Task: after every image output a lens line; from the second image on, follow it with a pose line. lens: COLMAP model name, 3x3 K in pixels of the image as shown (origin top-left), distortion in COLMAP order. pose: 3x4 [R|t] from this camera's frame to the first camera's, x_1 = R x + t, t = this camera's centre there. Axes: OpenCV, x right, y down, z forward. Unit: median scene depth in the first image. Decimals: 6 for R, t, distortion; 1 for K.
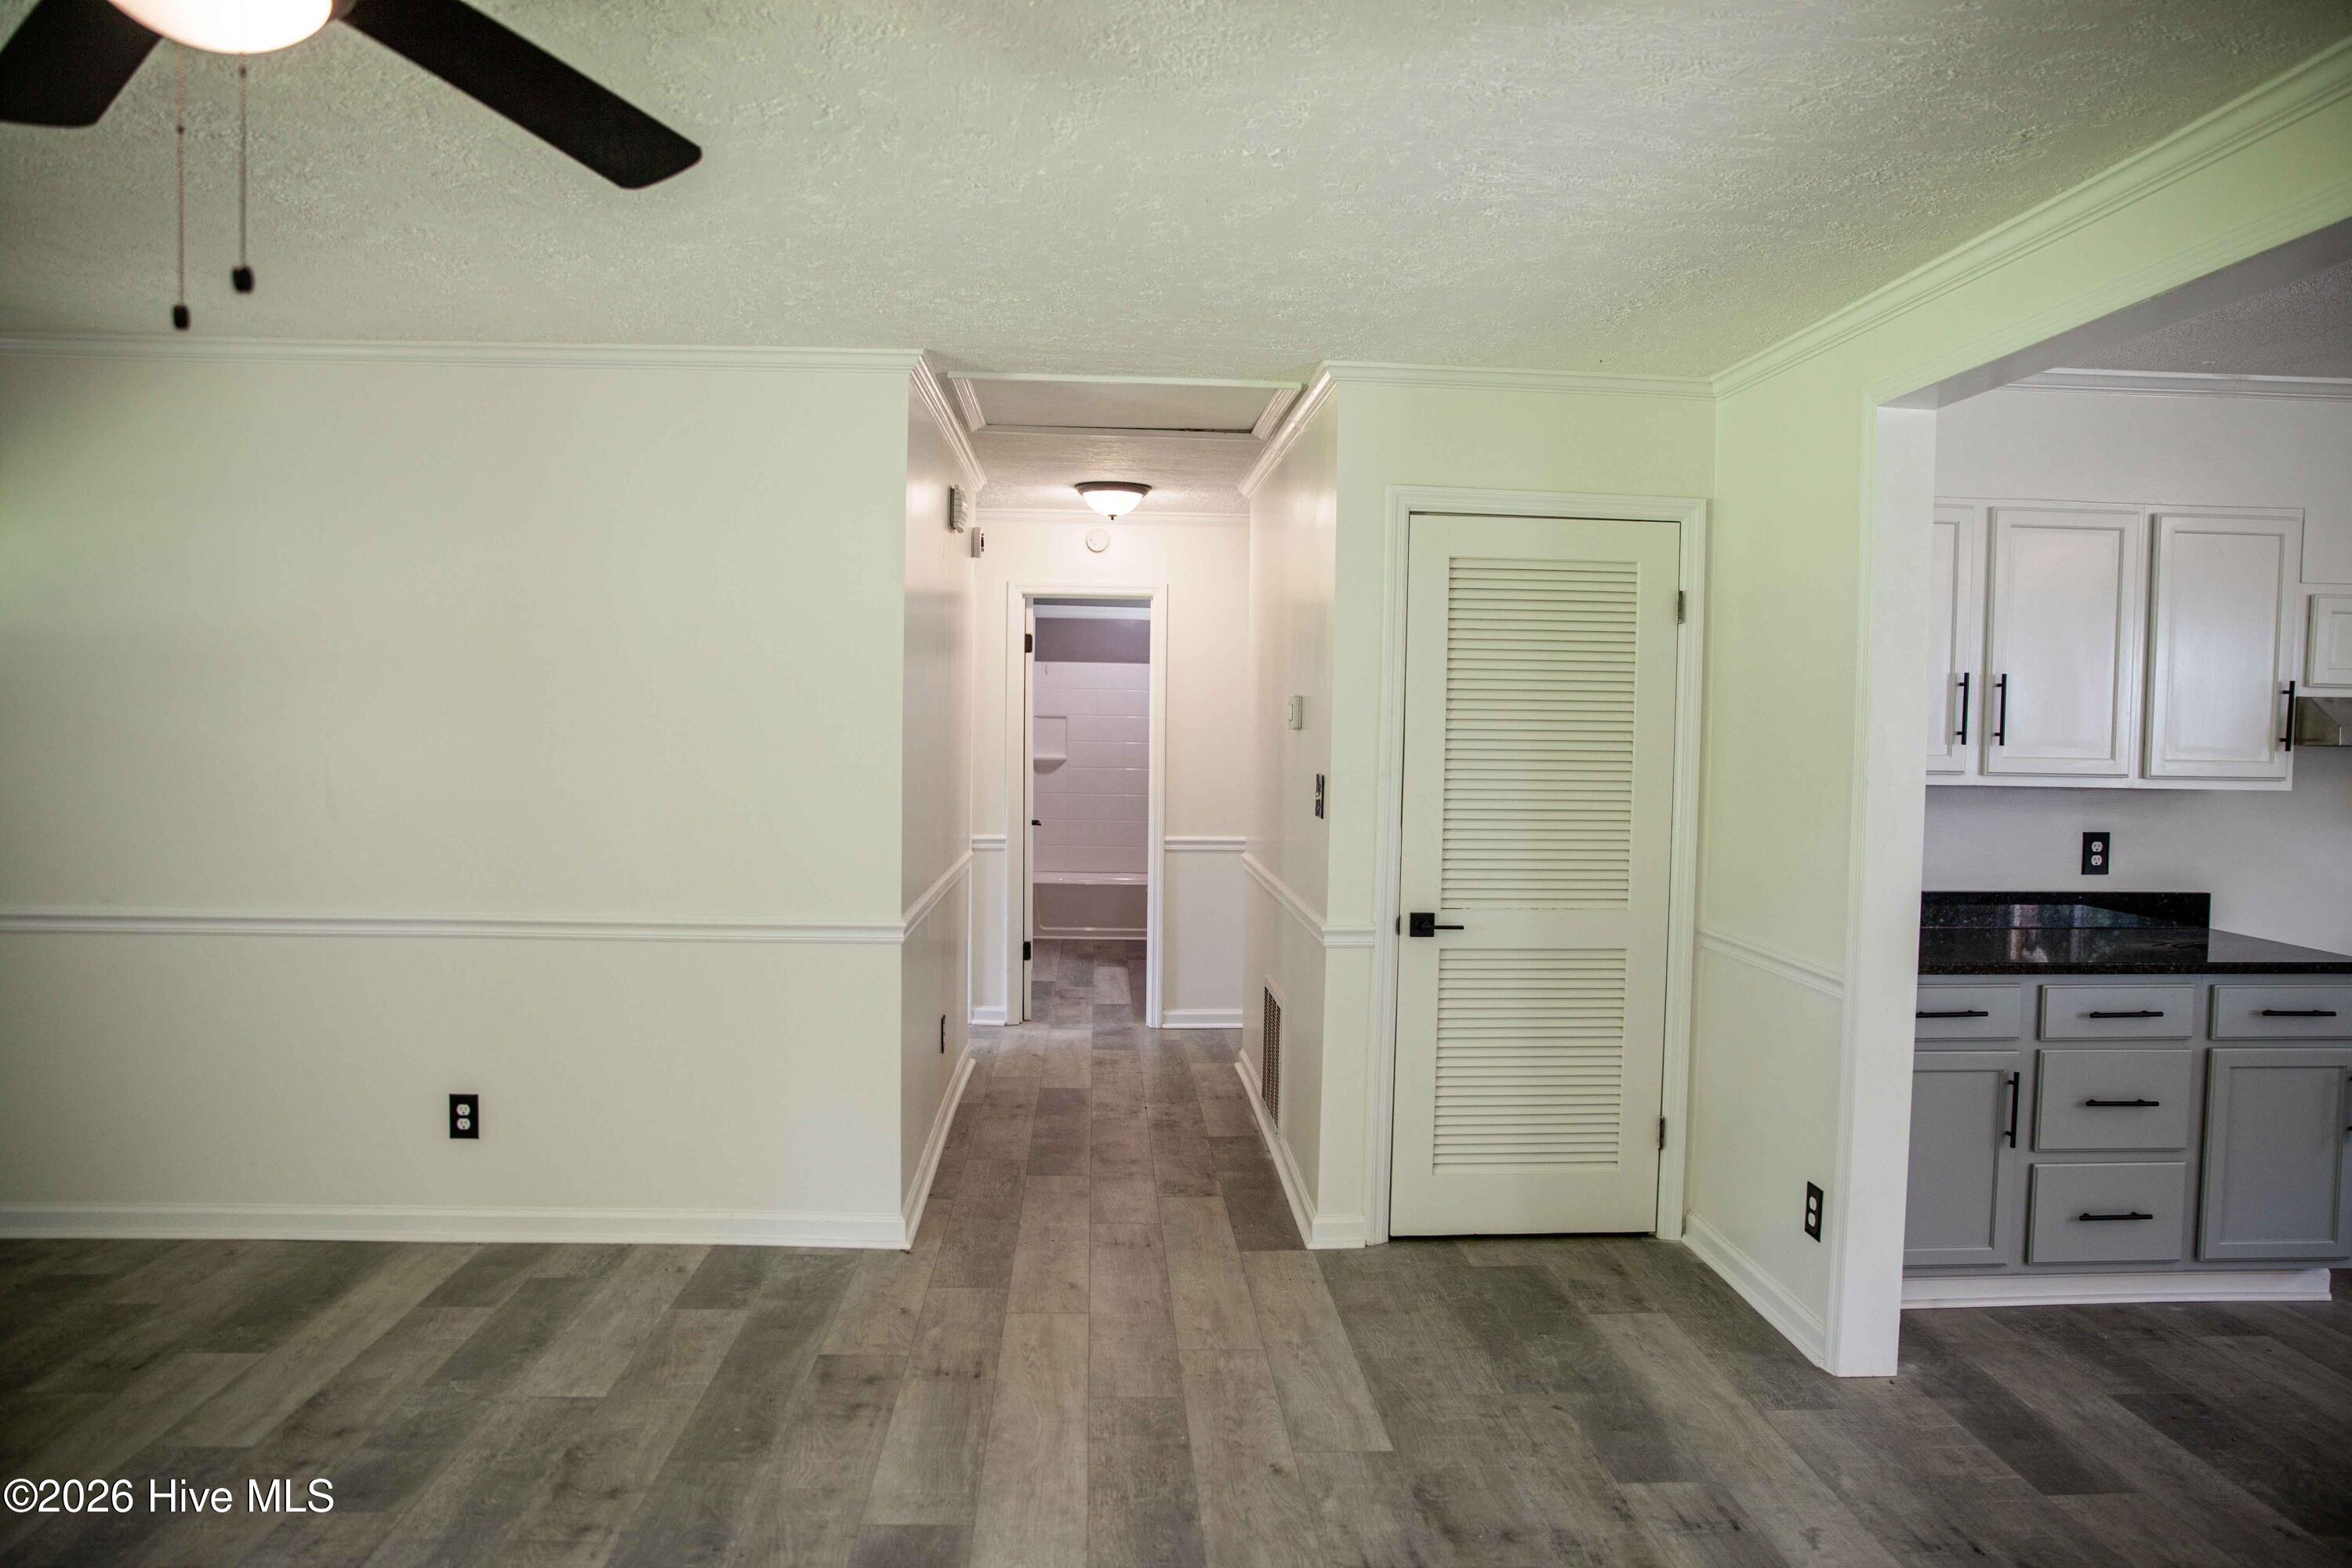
lens RADIAL K [[1612.3, 0, 1204.8], [0, 1612.3, 790.2], [0, 0, 1]] dist [-0.085092, 0.053801]
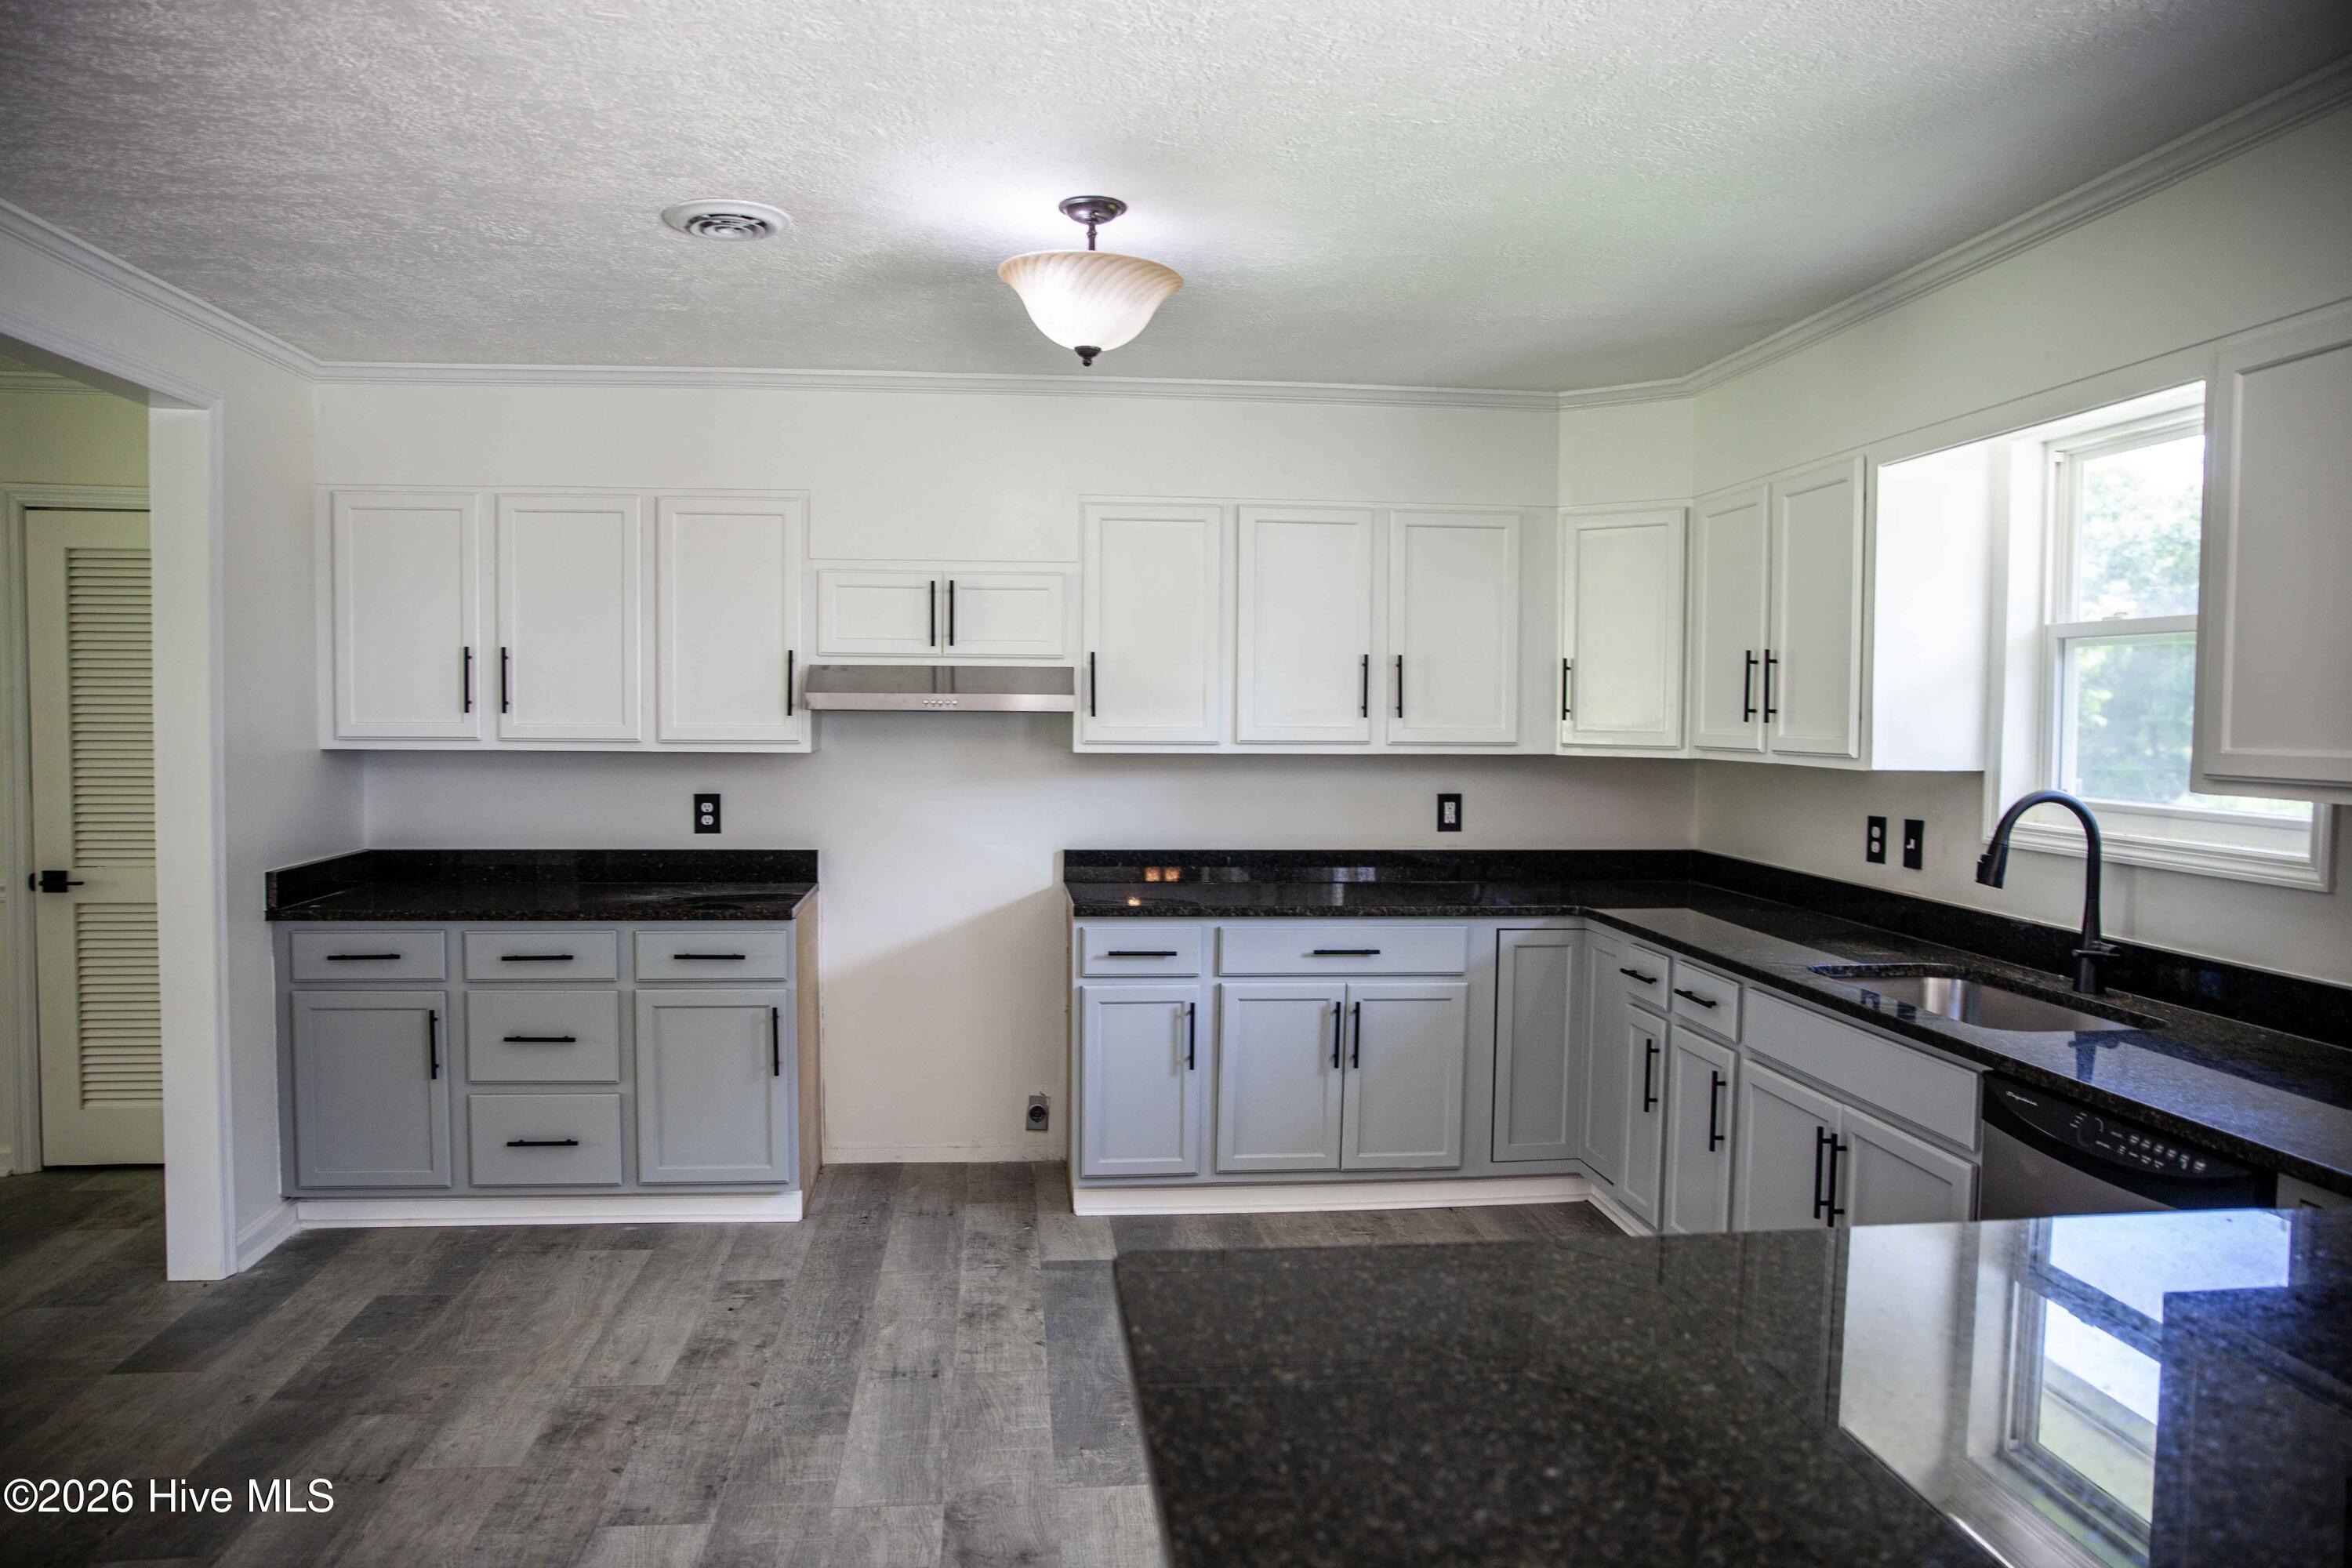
lens RADIAL K [[1612.3, 0, 1174.6], [0, 1612.3, 788.4], [0, 0, 1]] dist [-0.085092, 0.053801]
pose [[0.998910, -0.009108, 0.045774, 0.926959], [0.008507, 0.999875, 0.013297, 0.012478], [-0.045889, -0.012893, 0.998863, -0.118306]]
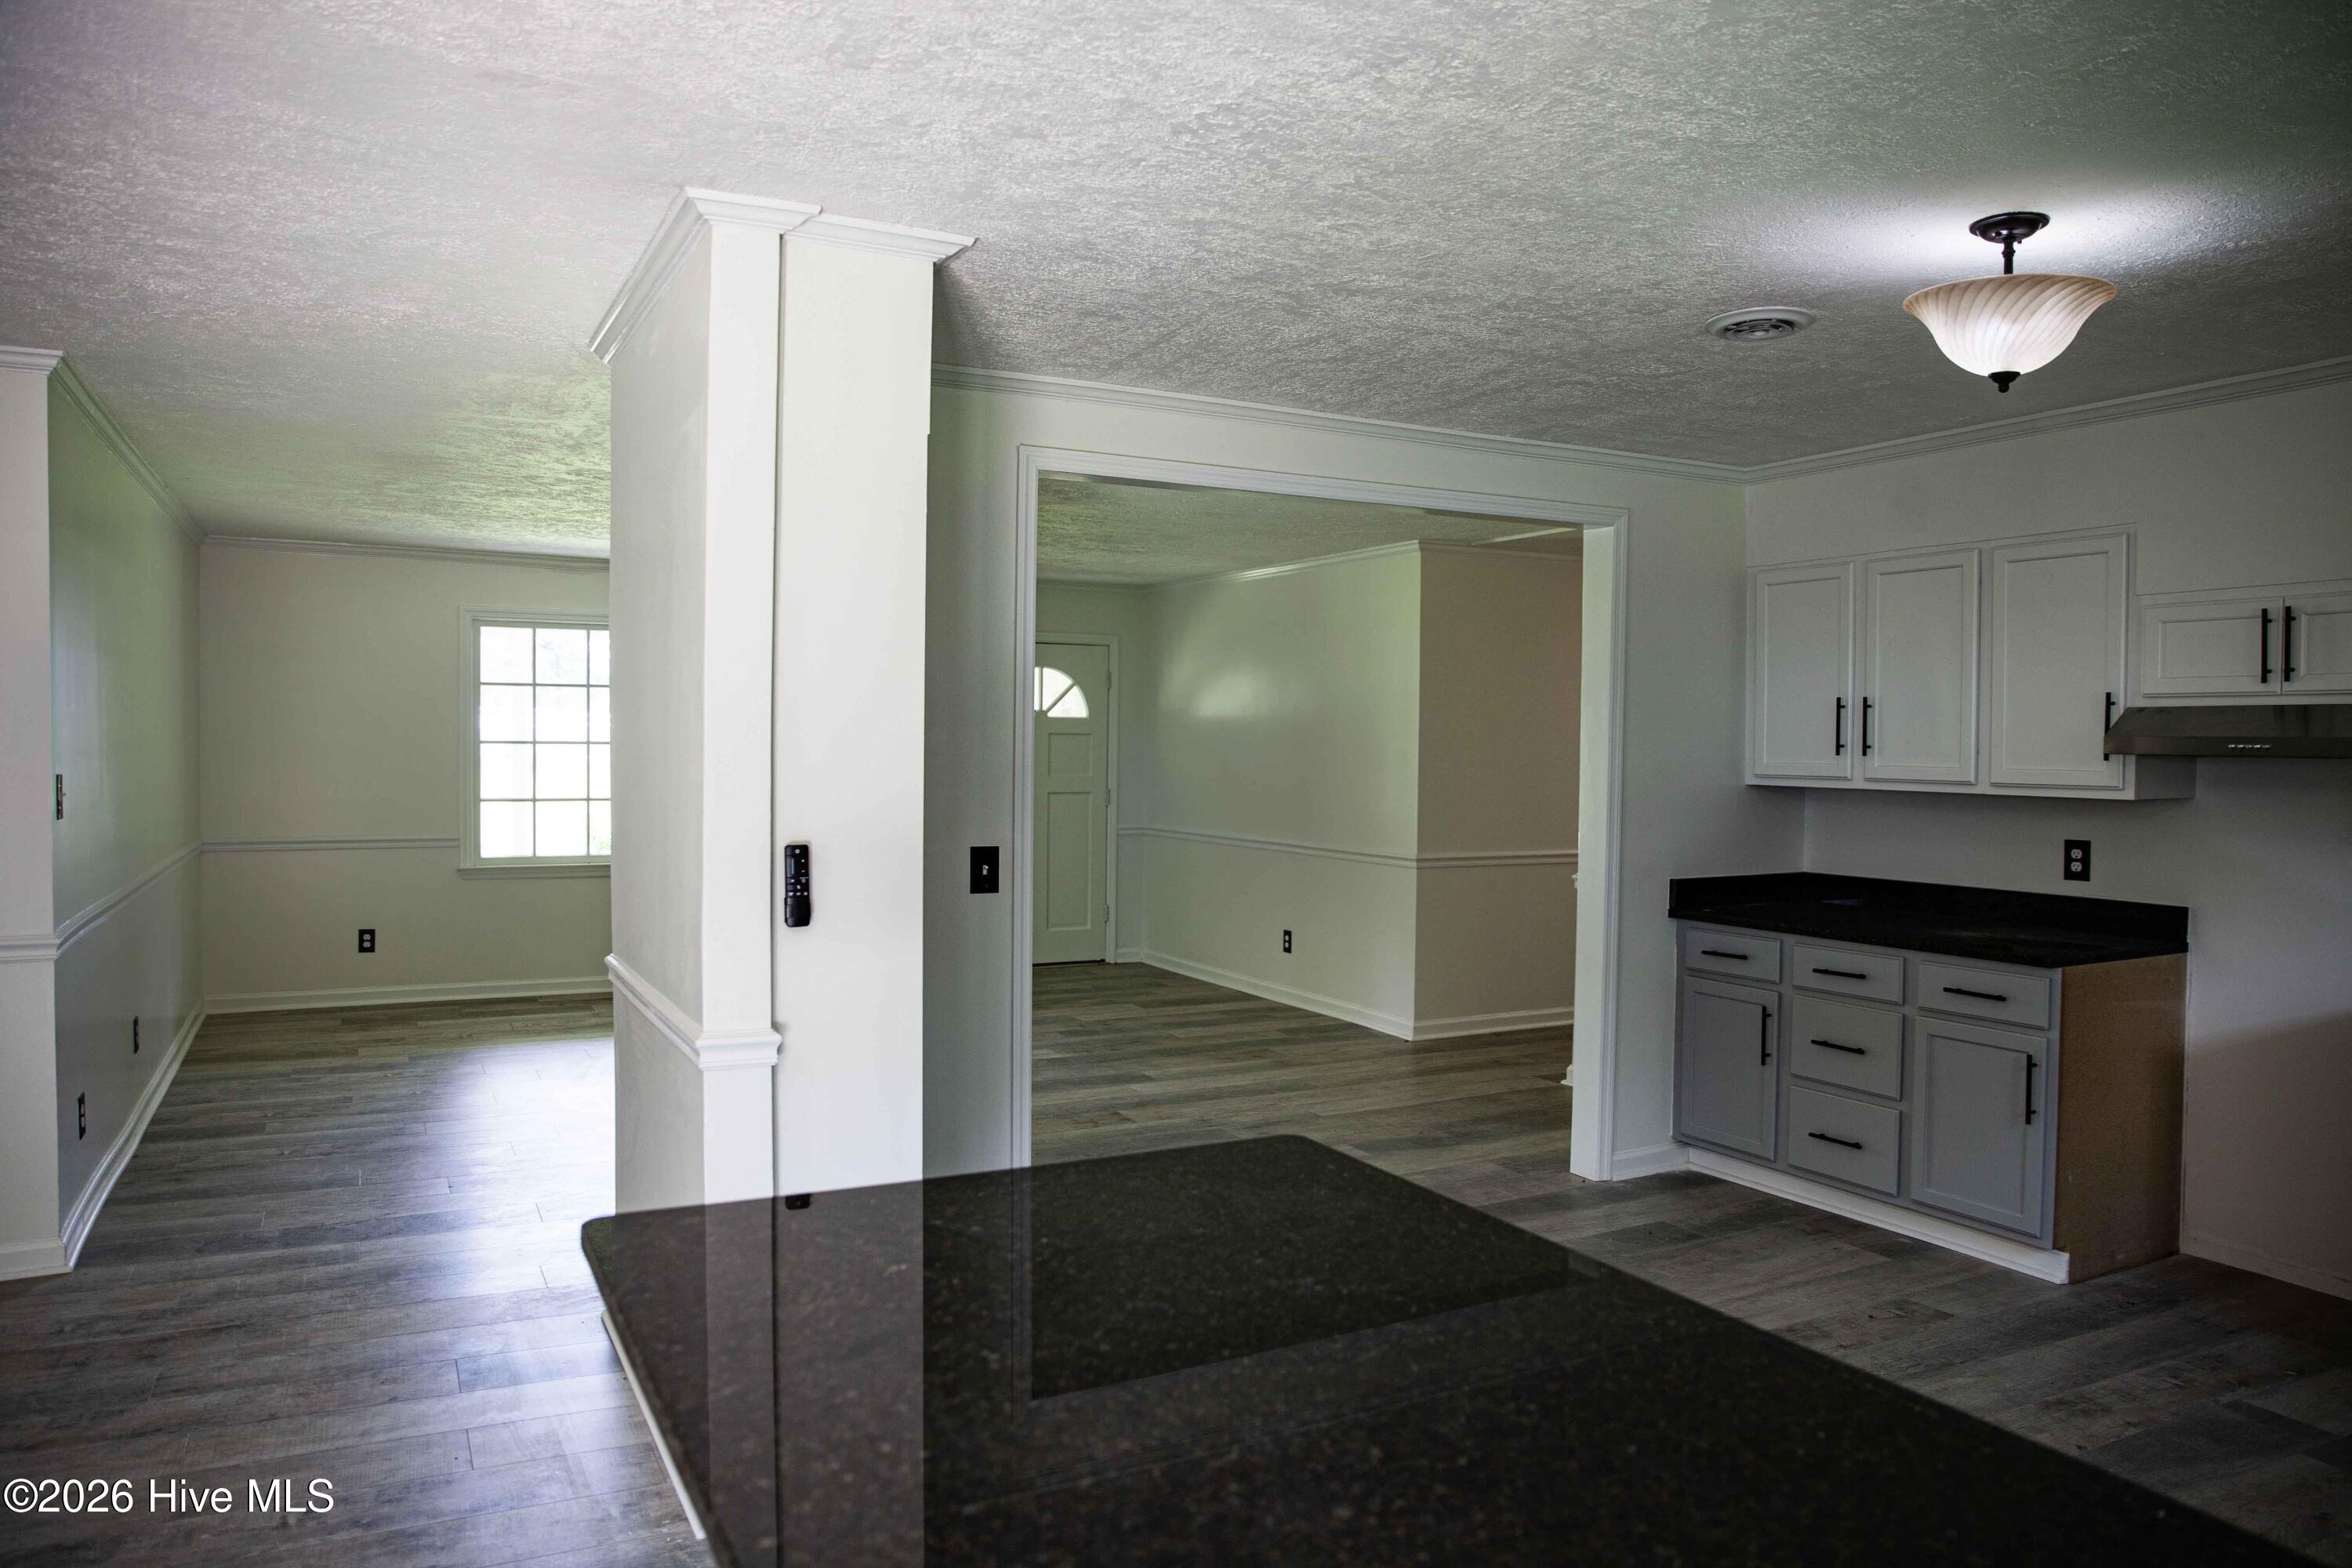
lens RADIAL K [[1612.3, 0, 1179.2], [0, 1612.3, 760.4], [0, 0, 1]] dist [-0.085092, 0.053801]
pose [[0.407844, -0.001163, -0.913051, 1.429714], [-0.039978, 0.999017, -0.019130, 0.019392], [0.912176, 0.044304, 0.407396, 0.017258]]
